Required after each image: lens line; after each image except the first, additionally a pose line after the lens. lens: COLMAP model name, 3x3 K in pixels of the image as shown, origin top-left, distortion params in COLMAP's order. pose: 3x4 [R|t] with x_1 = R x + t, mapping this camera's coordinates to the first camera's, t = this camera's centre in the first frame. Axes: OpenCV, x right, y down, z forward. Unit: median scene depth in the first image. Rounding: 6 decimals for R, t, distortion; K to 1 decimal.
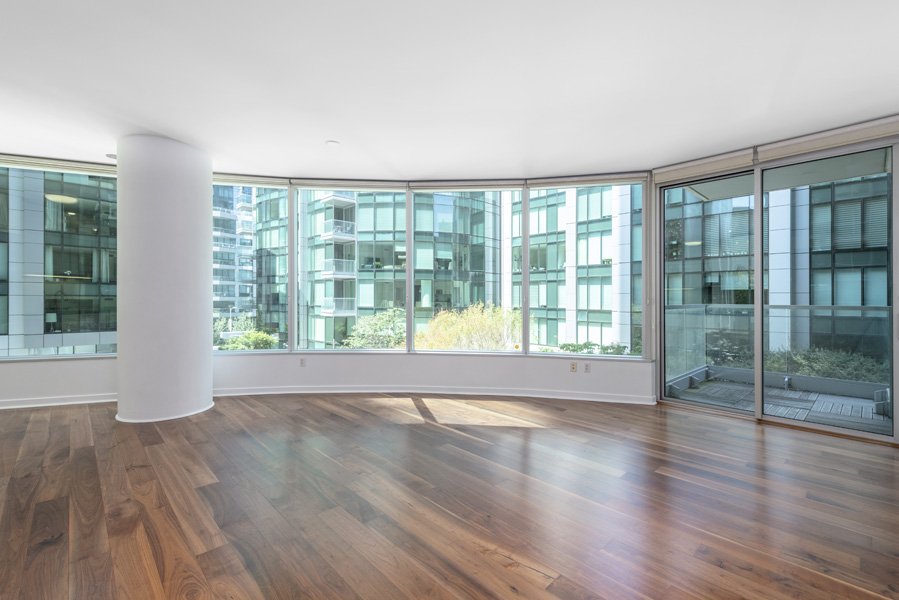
lens RADIAL K [[393.6, 0, 449.5], [0, 393.6, 300.0], [0, 0, 1]] dist [0.002150, 0.000258]
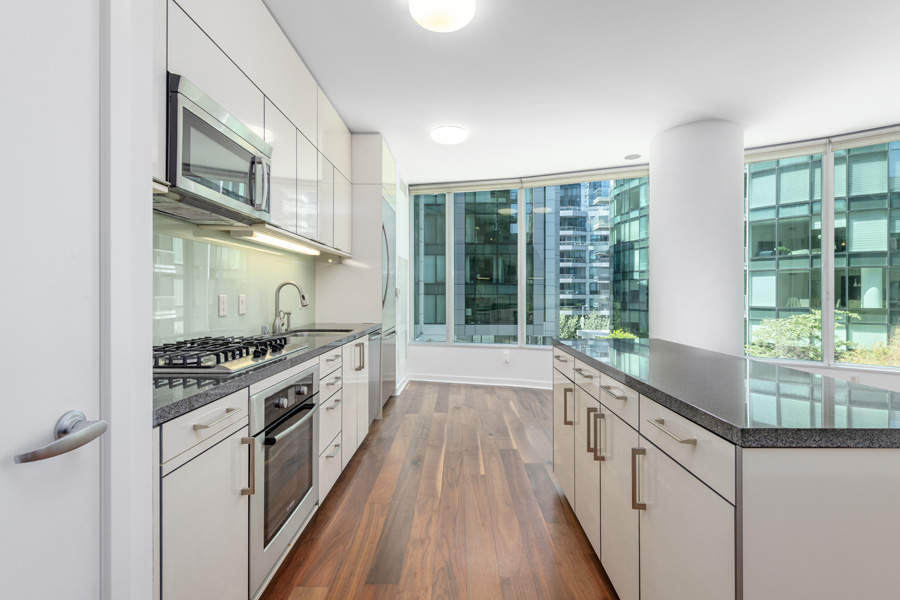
lens RADIAL K [[433.0, 0, 456.6], [0, 433.0, 298.8], [0, 0, 1]] dist [0.004514, -0.000033]
pose [[0.719863, 0.000023, -0.694116, -0.055828], [0.001576, 0.999997, 0.001666, 0.000077], [0.694114, -0.002293, 0.719861, -0.016172]]
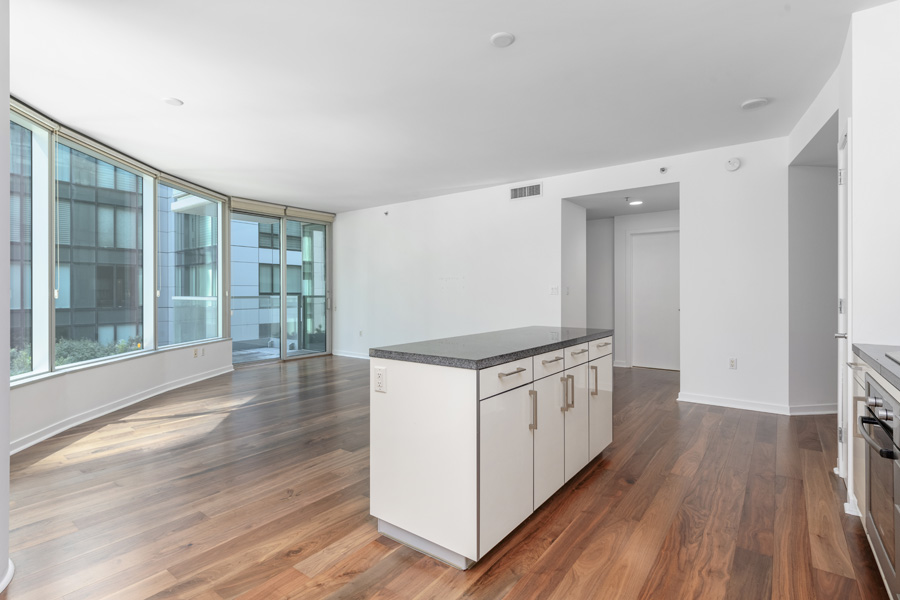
lens RADIAL K [[433.0, 0, 456.6], [0, 433.0, 298.8], [0, 0, 1]] dist [0.004514, -0.000033]
pose [[-0.166939, -0.019054, 0.985783, -0.157094], [0.005620, 0.999779, 0.020276, -0.001268], [-0.985951, 0.008925, -0.166795, 0.071061]]
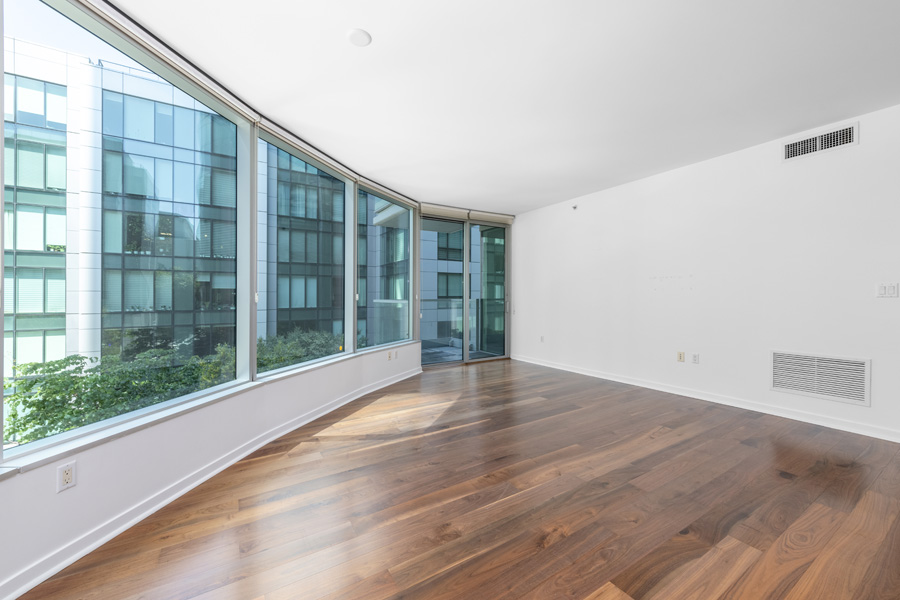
lens RADIAL K [[351.7, 0, 455.6], [0, 351.7, 300.3], [0, 0, 1]] dist [0.005976, -0.000054]
pose [[0.200088, -0.016543, 0.979638, -0.097685], [0.009335, 0.999844, 0.014978, -0.000936], [-0.979733, 0.006148, 0.200212, 0.092238]]
